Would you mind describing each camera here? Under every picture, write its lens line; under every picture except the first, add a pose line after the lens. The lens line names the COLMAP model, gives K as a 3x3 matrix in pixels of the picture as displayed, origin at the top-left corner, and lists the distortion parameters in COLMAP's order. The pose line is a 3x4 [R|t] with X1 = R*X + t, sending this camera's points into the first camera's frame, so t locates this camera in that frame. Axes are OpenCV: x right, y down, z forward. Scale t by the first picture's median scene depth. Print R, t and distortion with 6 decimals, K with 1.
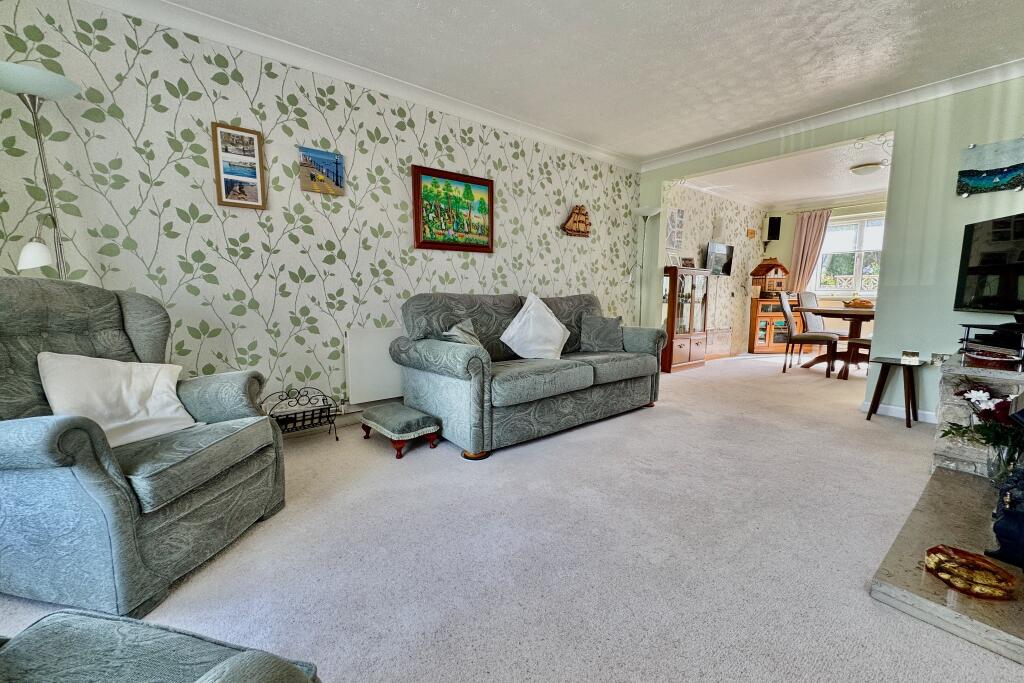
lens RADIAL K [[408.5, 0, 510.7], [0, 408.5, 344.3], [0, 0, 1]] dist [-0.002944, -0.000404]
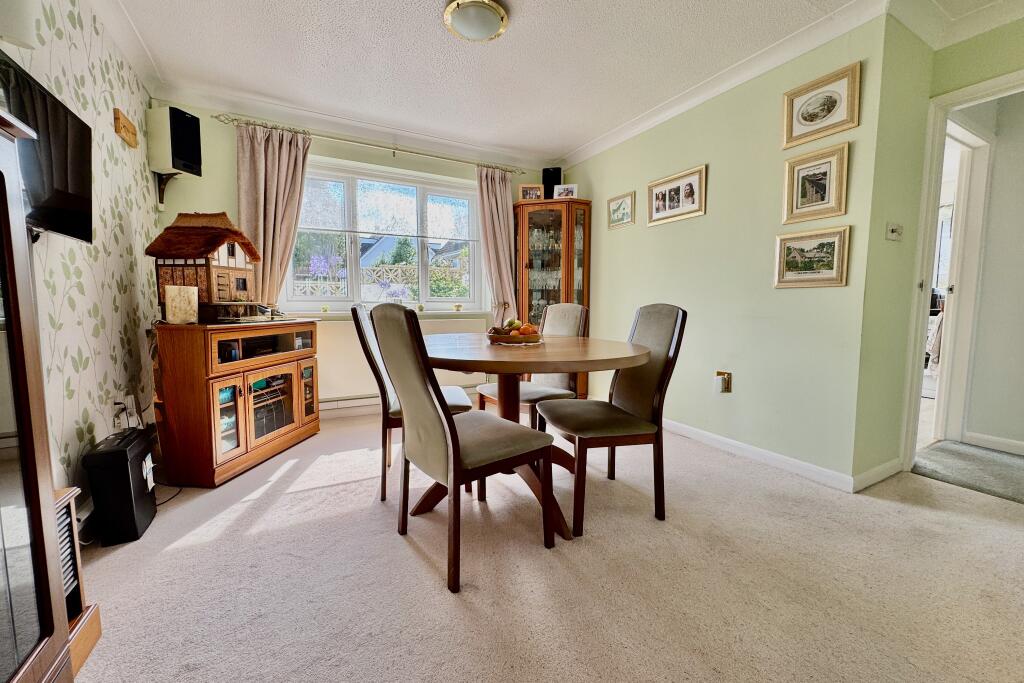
lens RADIAL K [[408.5, 0, 512.4], [0, 408.5, 341.1], [0, 0, 1]] dist [-0.002944, -0.000404]
pose [[0.166547, -0.091493, 0.981780, 0.316999], [0.121303, 0.990024, 0.071684, -0.090768], [-0.978544, 0.107154, 0.175984, 0.686945]]
